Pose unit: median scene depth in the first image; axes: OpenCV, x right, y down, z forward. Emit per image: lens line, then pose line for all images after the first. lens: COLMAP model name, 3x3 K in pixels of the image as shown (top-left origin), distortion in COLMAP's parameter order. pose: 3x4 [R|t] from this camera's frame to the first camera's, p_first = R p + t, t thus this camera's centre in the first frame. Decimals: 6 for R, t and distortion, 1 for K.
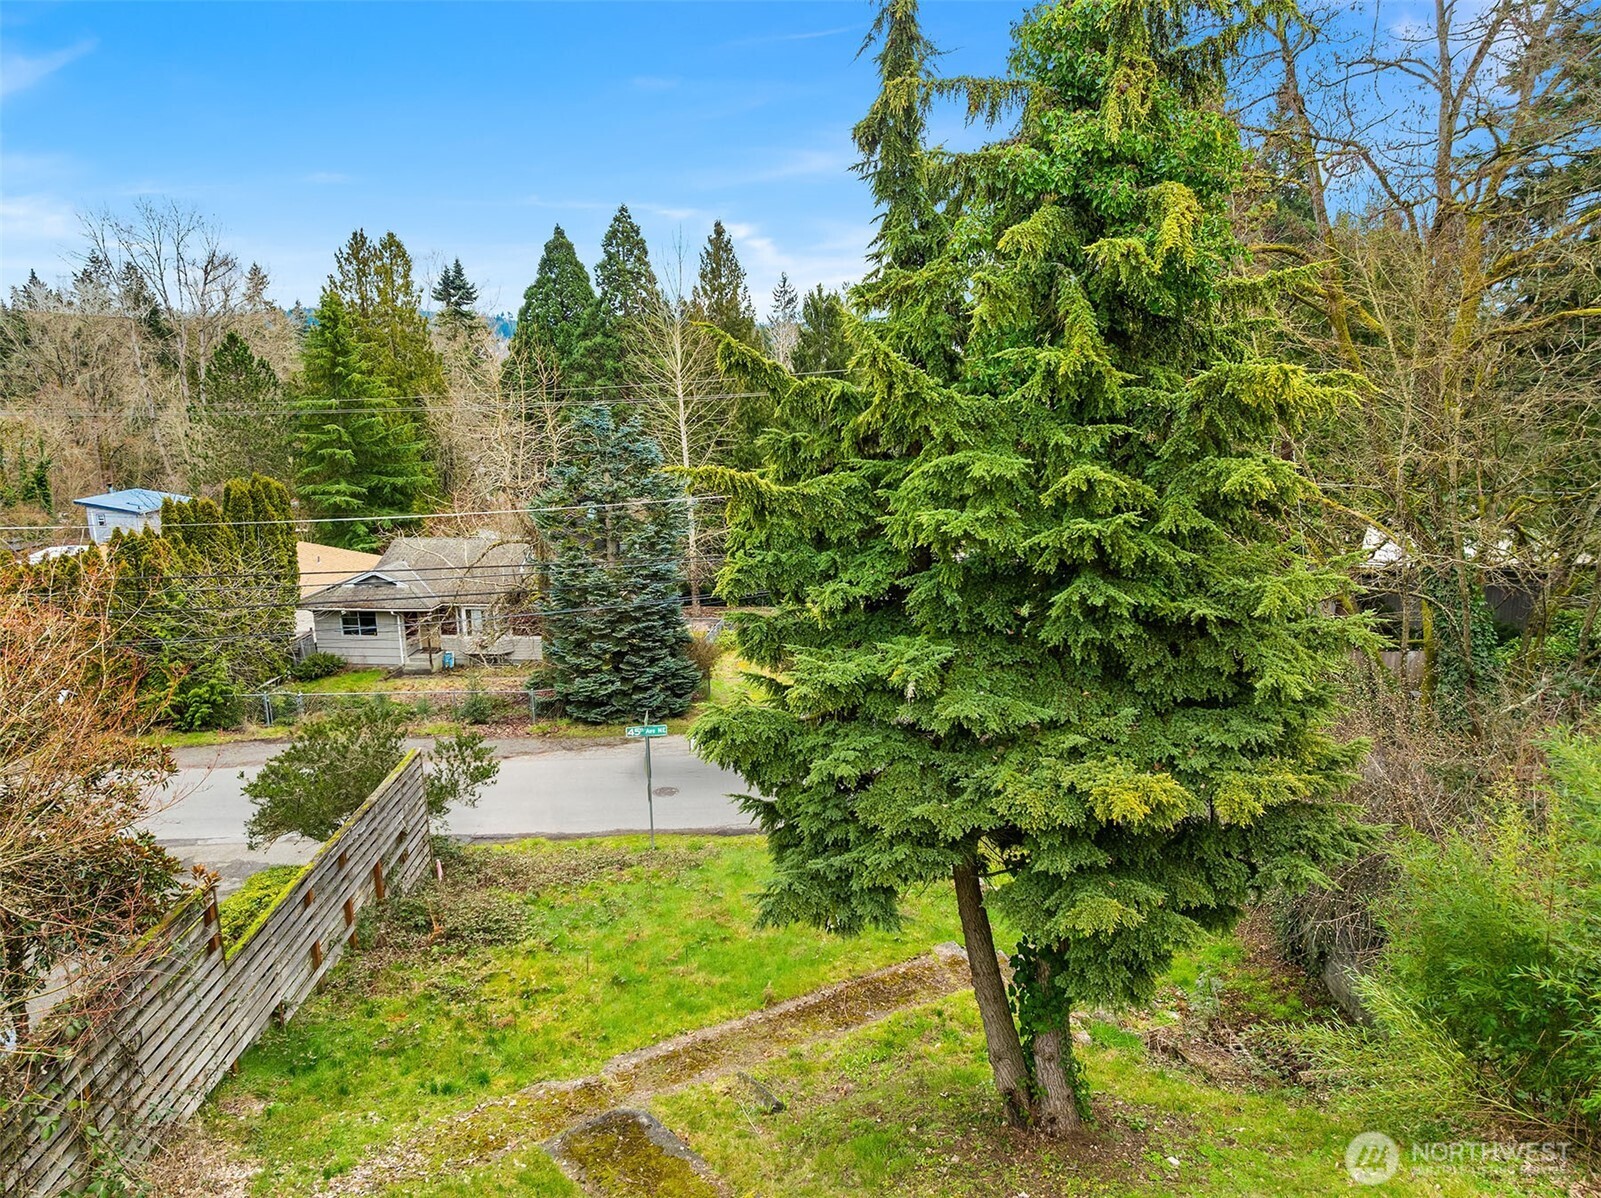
lens RADIAL K [[1138.9, 0, 800.5], [0, 1138.9, 599.0], [0, 0, 1]] dist [-0.019668, -0.001447]
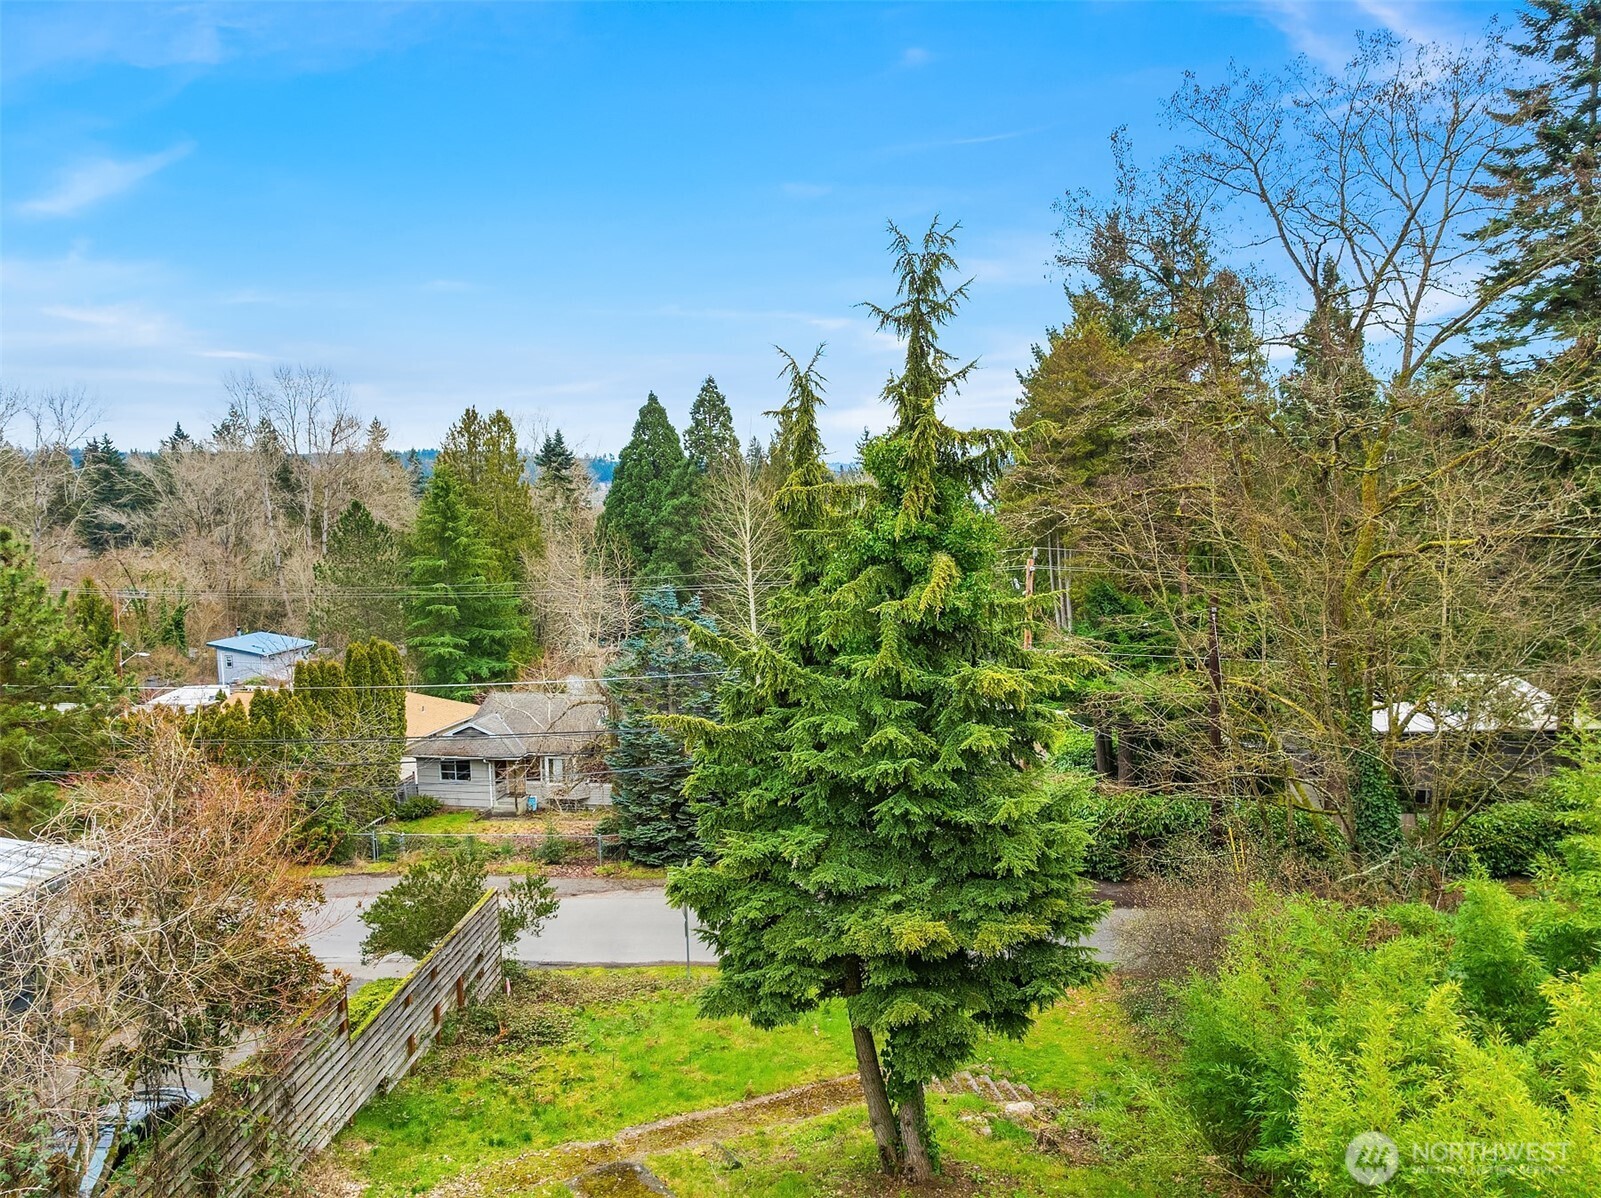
lens RADIAL K [[1145.4, 0, 803.0], [0, 1145.4, 609.6], [0, 0, 1]] dist [-0.004769, -0.040502]
pose [[0.996789, 0.006183, -0.079835, 0.119668], [-0.014812, 0.994045, -0.107955, -0.049769], [0.078692, 0.108791, 0.990945, -0.308288]]
